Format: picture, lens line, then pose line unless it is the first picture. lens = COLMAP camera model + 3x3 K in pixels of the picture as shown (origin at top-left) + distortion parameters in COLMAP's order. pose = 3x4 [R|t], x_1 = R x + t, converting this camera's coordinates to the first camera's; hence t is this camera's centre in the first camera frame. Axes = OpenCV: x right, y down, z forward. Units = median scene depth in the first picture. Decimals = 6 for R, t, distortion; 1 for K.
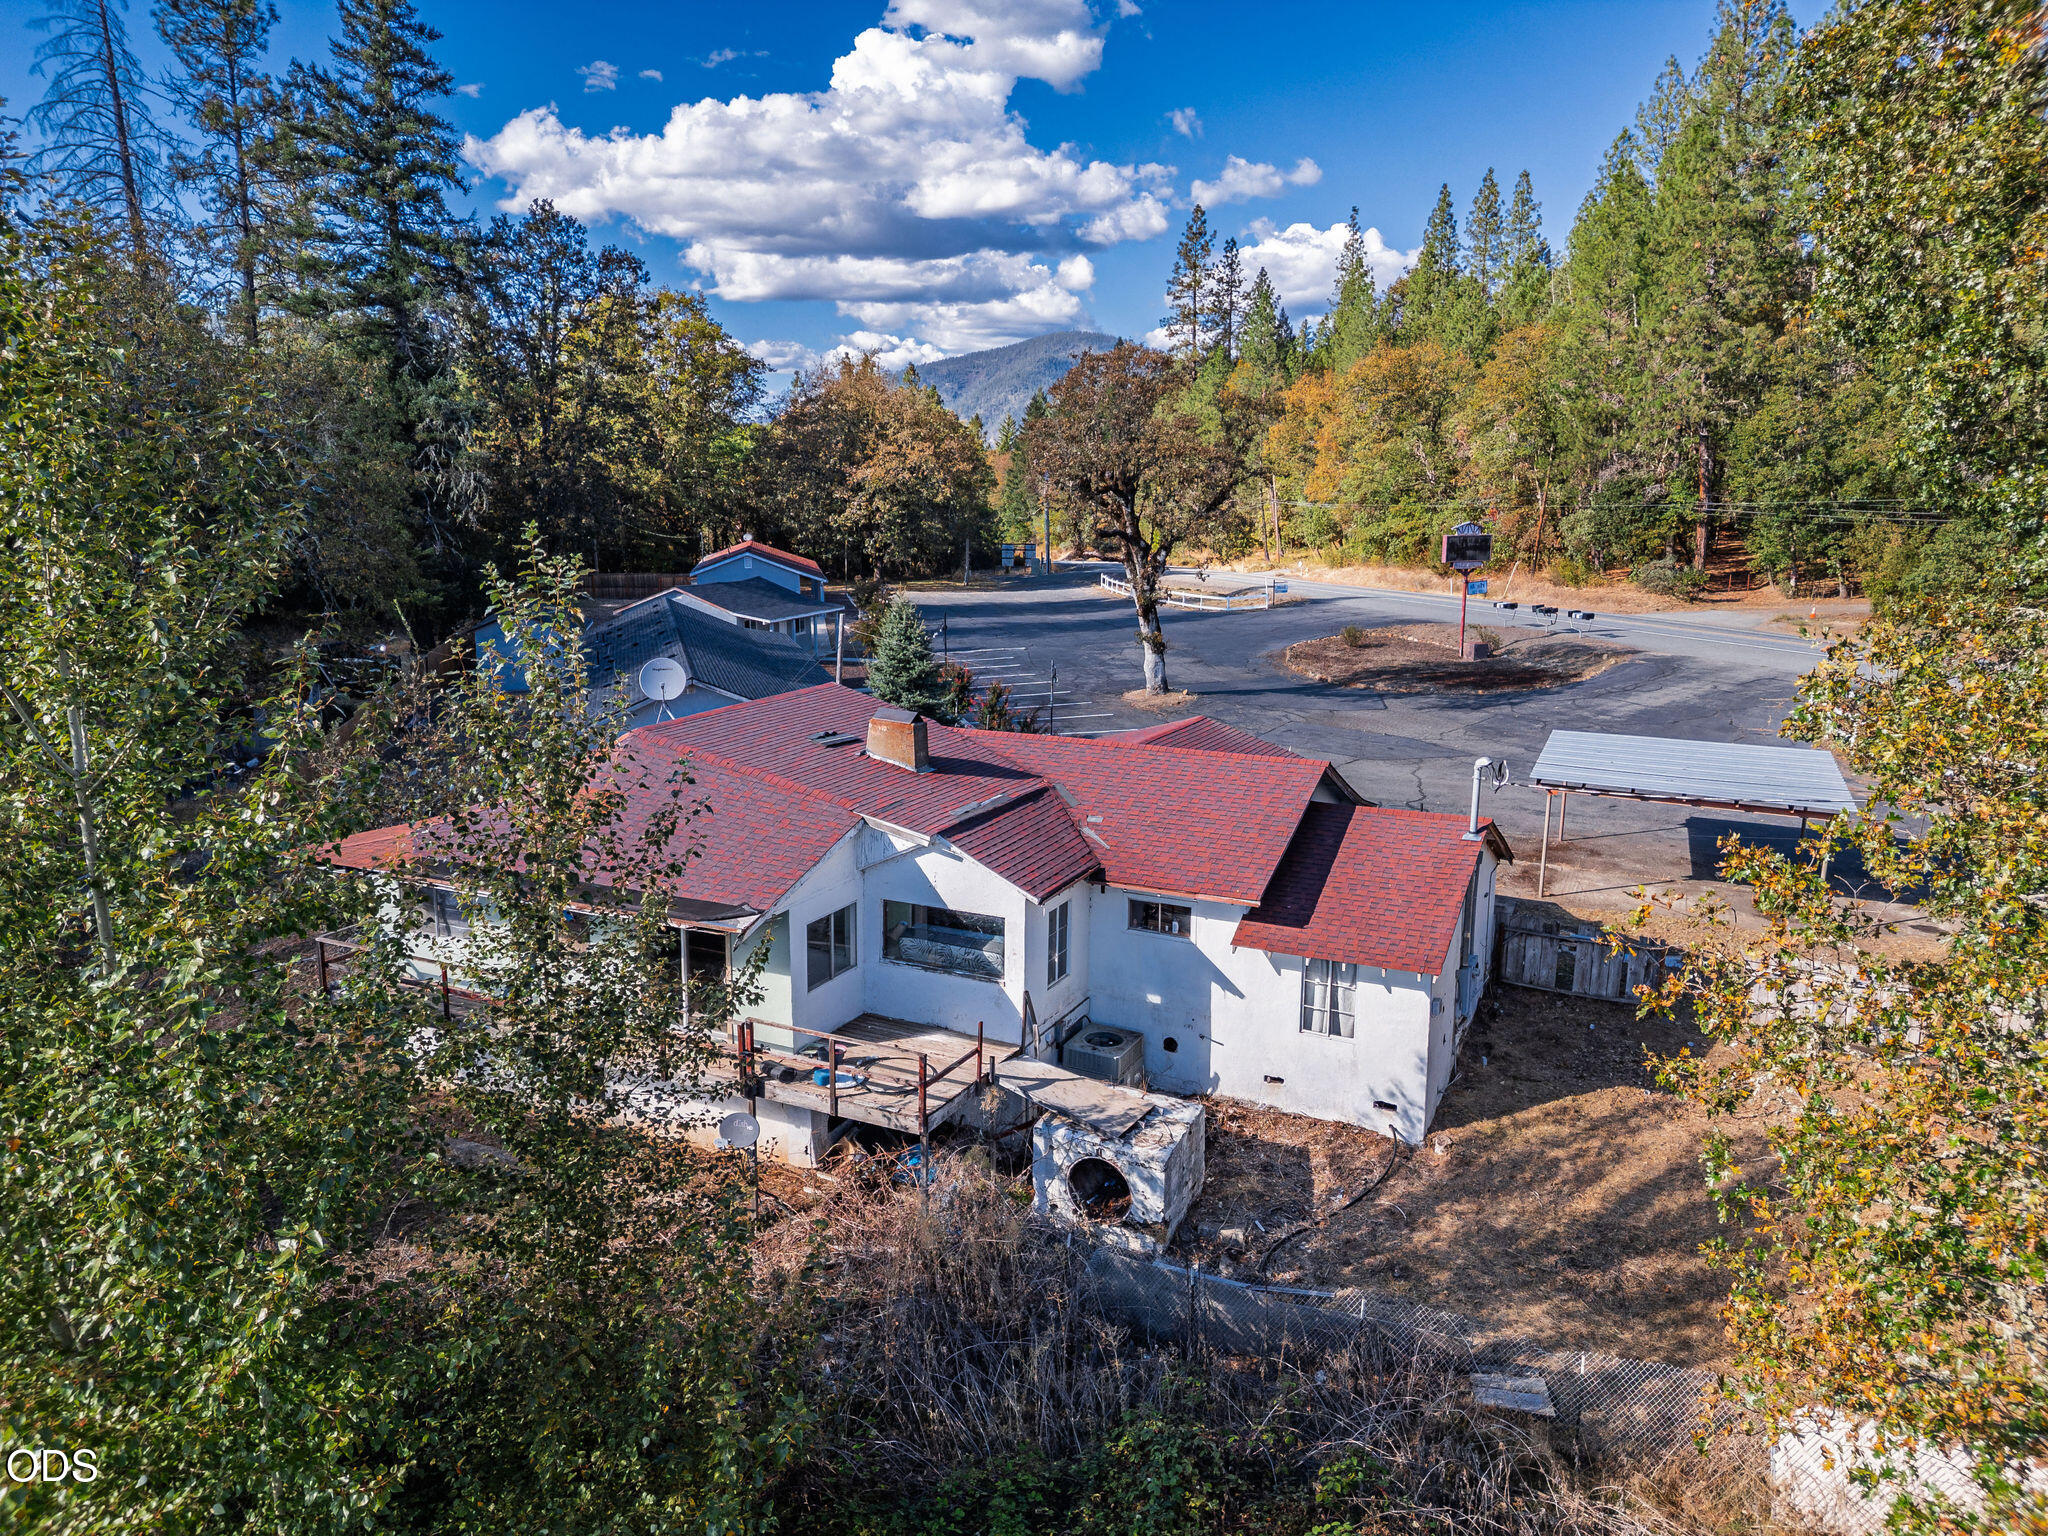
lens RADIAL K [[1436.3, 0, 1020.1], [0, 1436.3, 757.3], [0, 0, 1]] dist [0.088122, -0.079442]
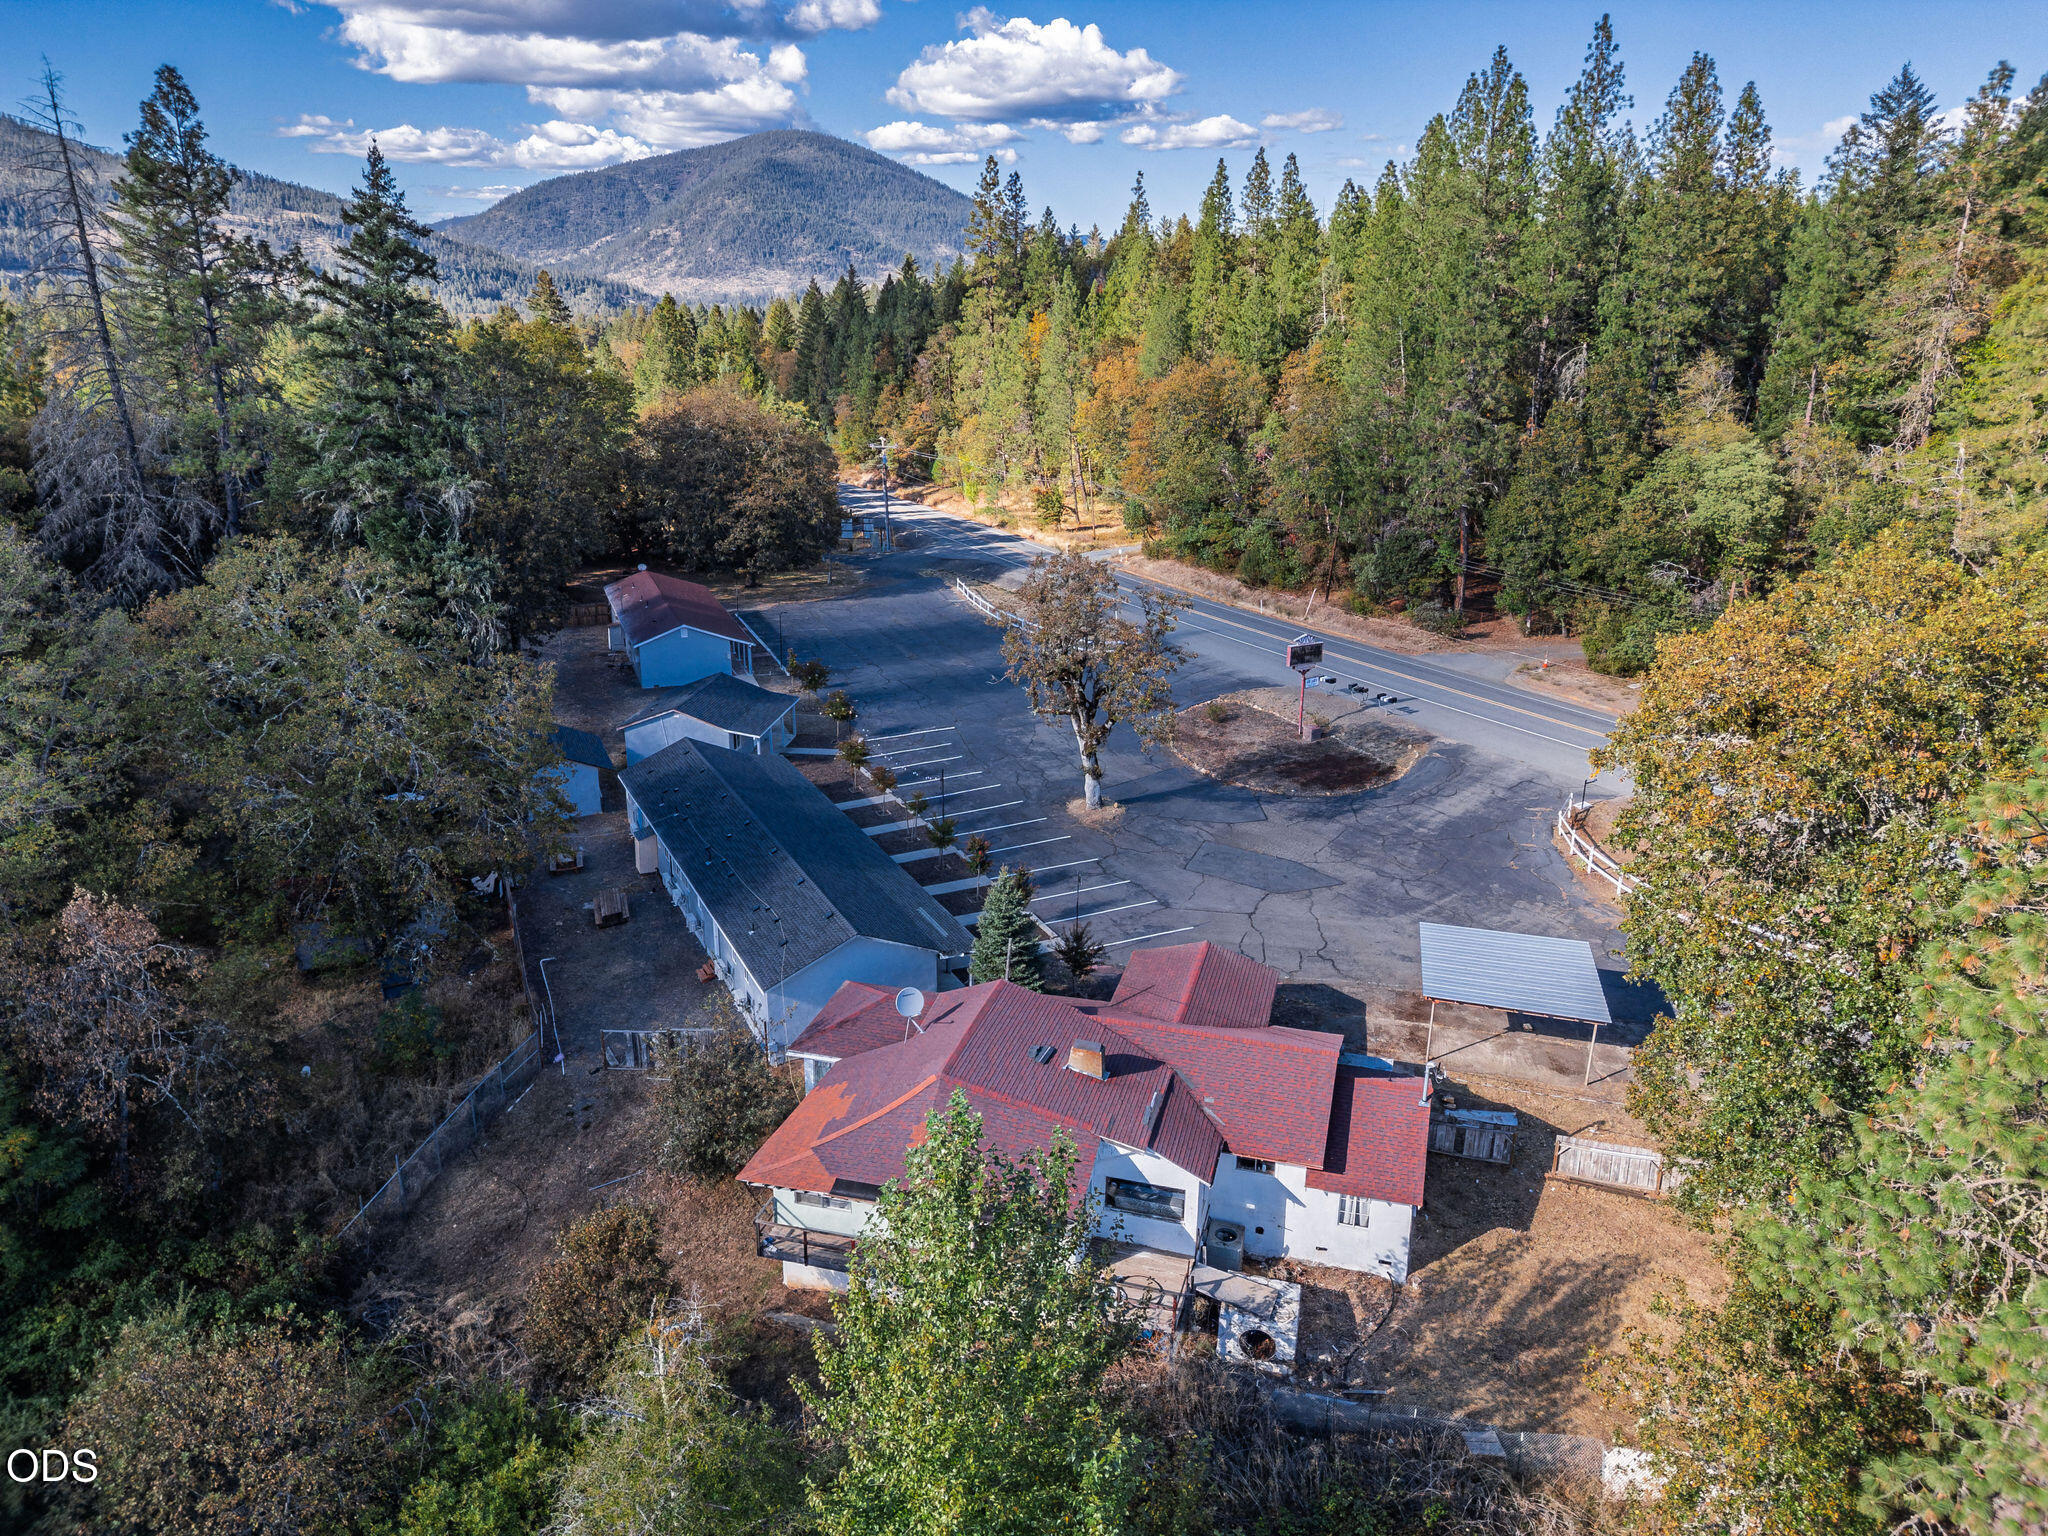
lens RADIAL K [[1431.2, 0, 1023.1], [0, 1431.2, 763.9], [0, 0, 1]] dist [0.083855, -0.085645]
pose [[0.983638, -0.052121, 0.172452, -0.472966], [0.030561, 0.991636, 0.125395, -0.618818], [-0.177545, -0.118073, 0.977004, -0.617532]]
